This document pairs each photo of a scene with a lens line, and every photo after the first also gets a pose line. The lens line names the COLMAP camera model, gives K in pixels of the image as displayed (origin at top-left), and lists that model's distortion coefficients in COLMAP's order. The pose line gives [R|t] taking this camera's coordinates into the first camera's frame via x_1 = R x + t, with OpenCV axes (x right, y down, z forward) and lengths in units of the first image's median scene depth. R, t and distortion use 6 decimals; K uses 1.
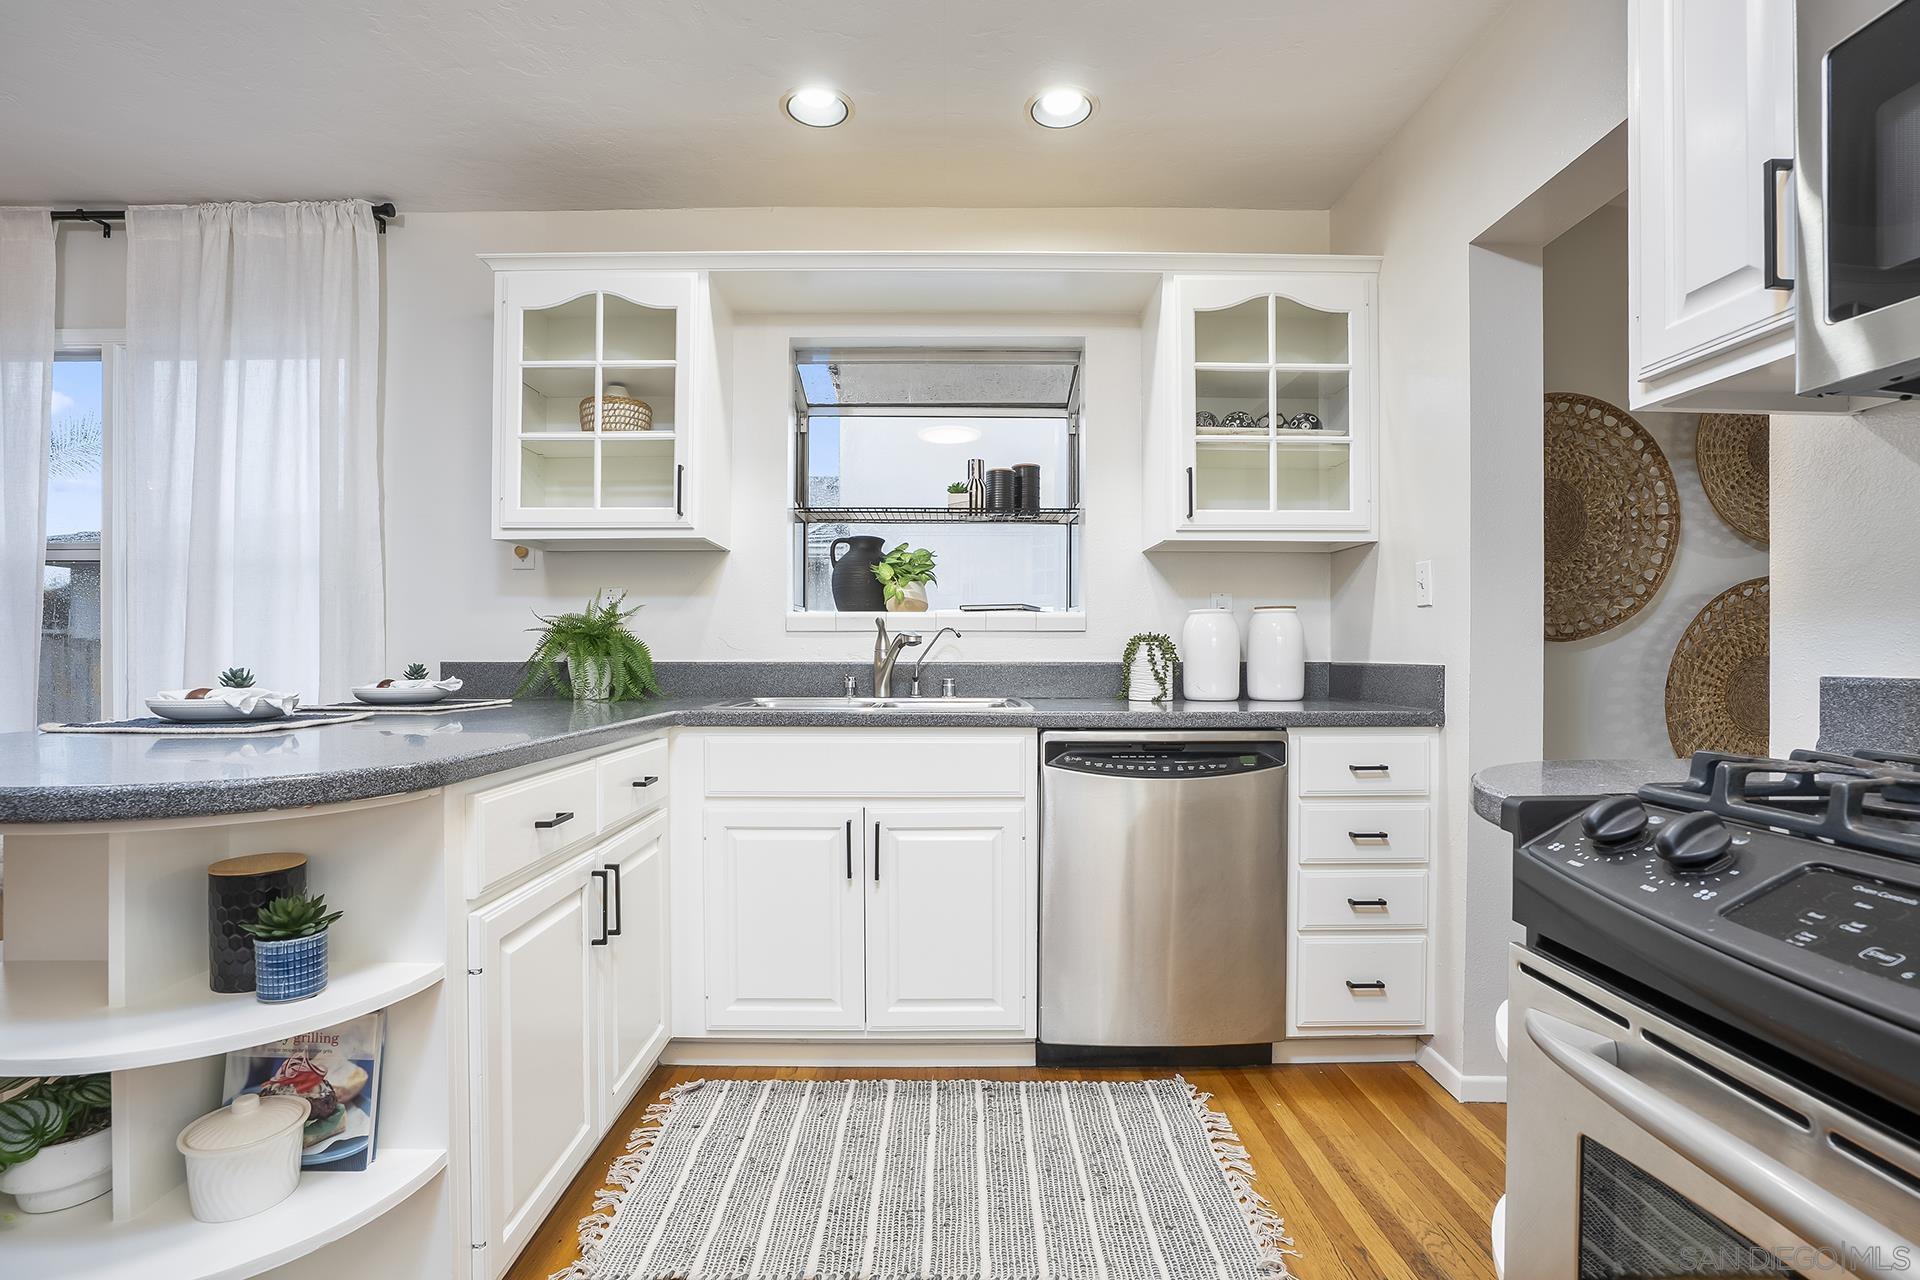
lens RADIAL K [[870.9, 0, 961.5], [0, 870.9, 636.1], [0, 0, 1]] dist [-0.029869, 0.001034]
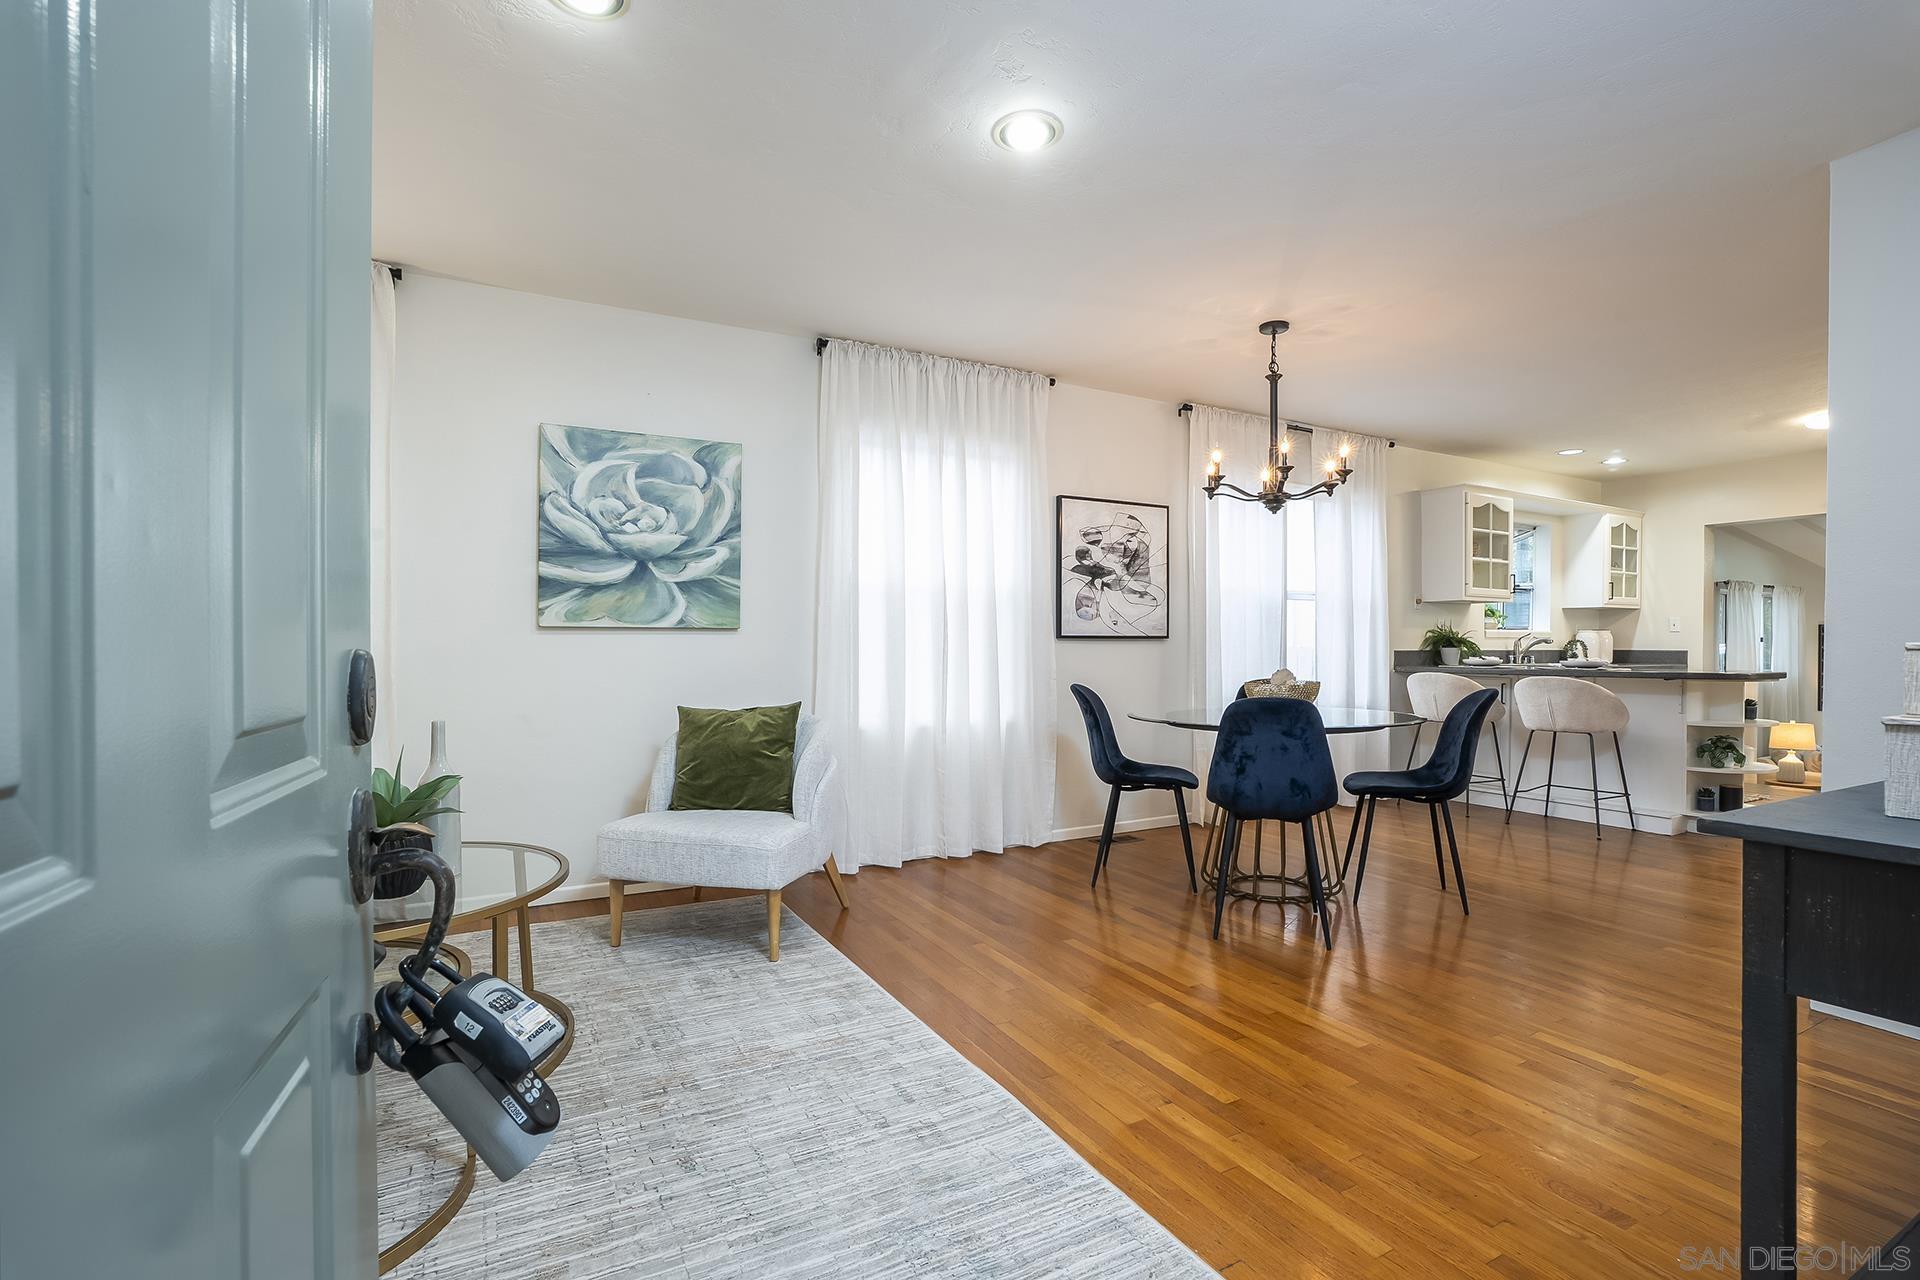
lens RADIAL K [[890.8, 0, 953.1], [0, 890.8, 651.0], [0, 0, 1]] dist [-0.034299, 0.012344]
pose [[0.887735, 0.001533, 0.460352, -2.903492], [-0.012255, 0.999719, 0.020304, 0.001791], [-0.460191, -0.023666, 0.887504, -0.556916]]
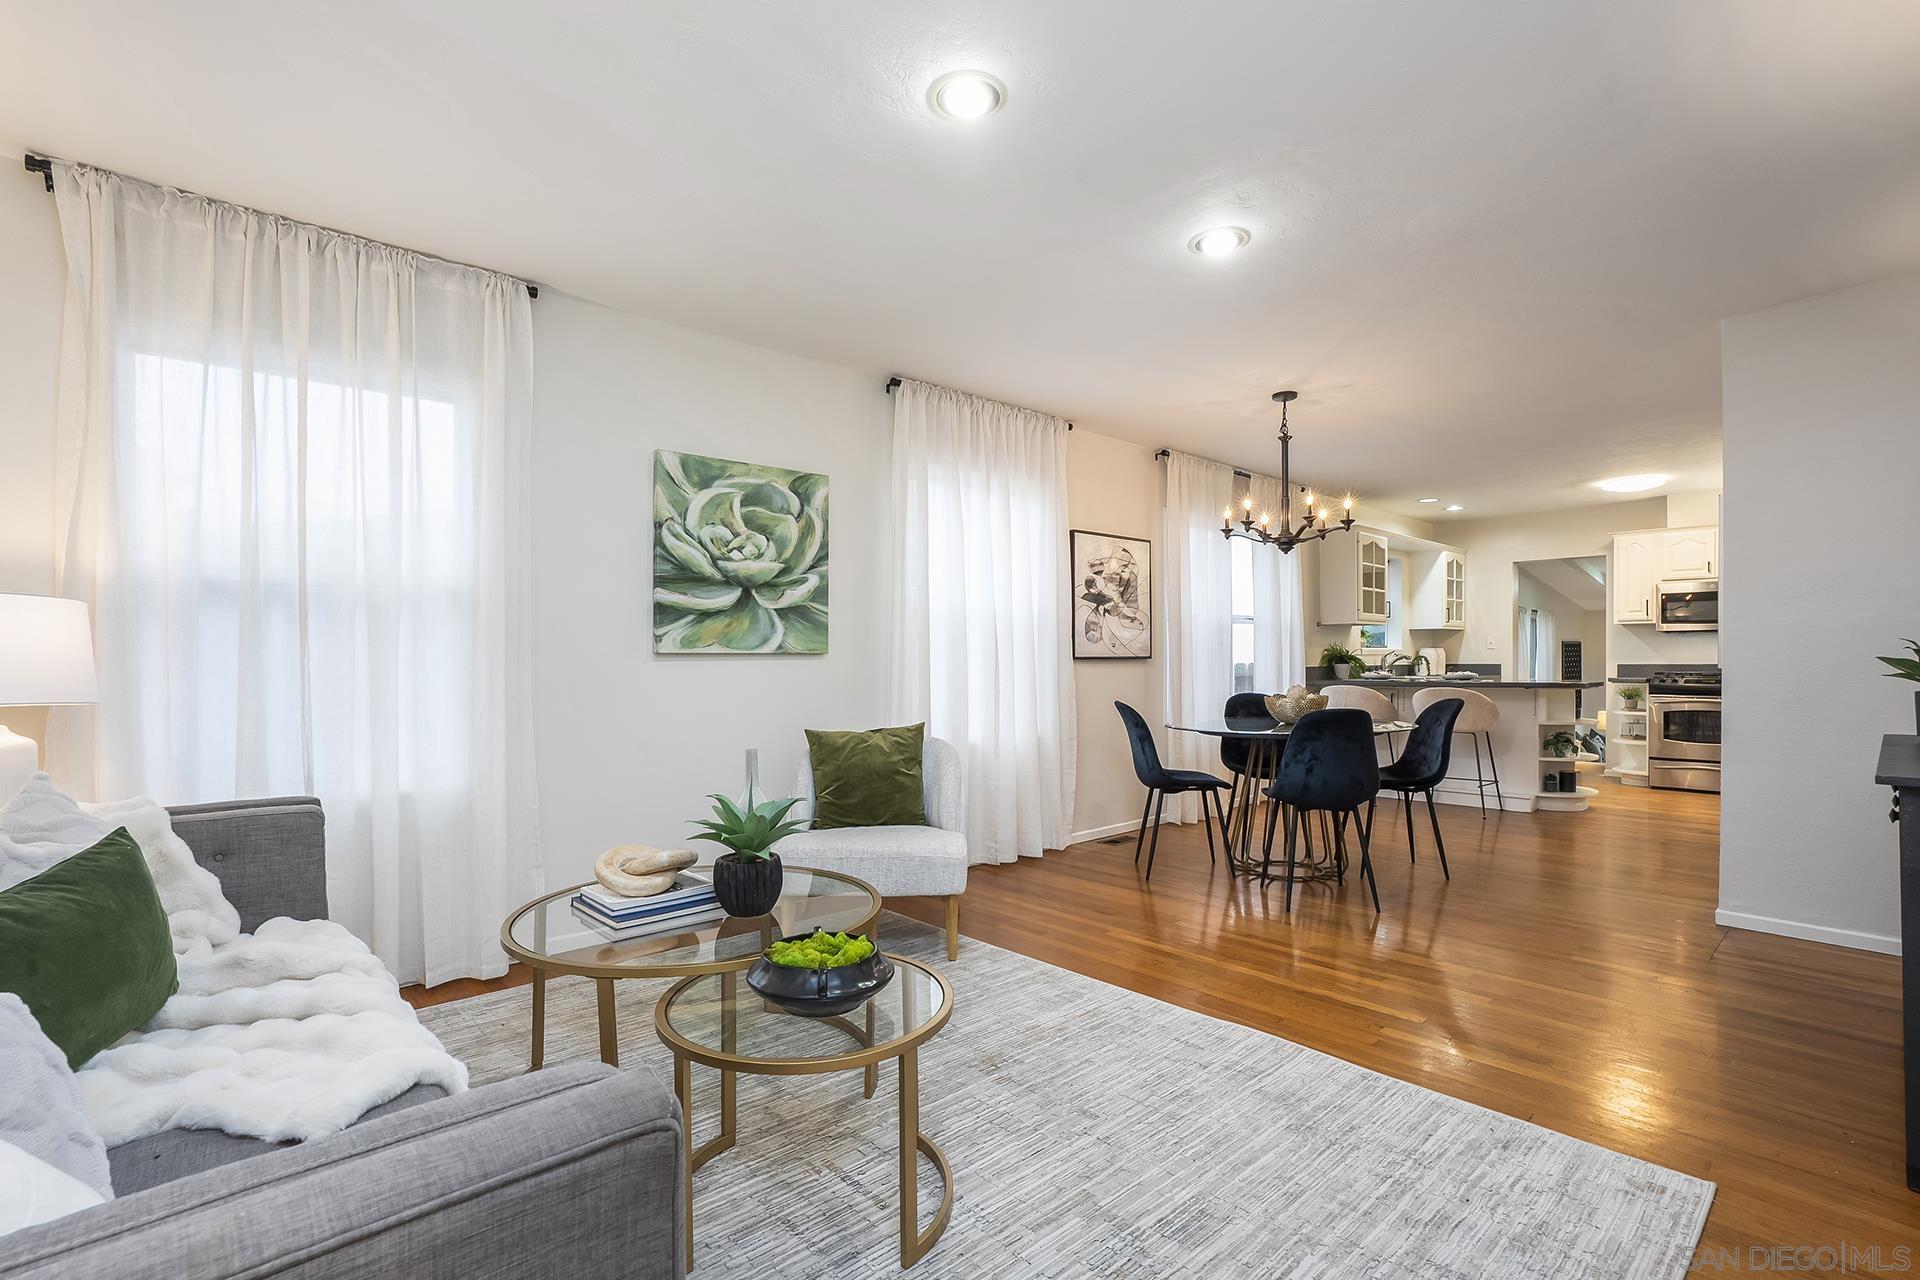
lens RADIAL K [[890.8, 0, 962.6], [0, 890.8, 667.7], [0, 0, 1]] dist [-0.034299, 0.012344]
pose [[0.755593, -0.006951, 0.655005, -3.402362], [-0.007284, 0.999793, 0.019013, -0.007968], [-0.655001, -0.019137, 0.755385, -0.384923]]
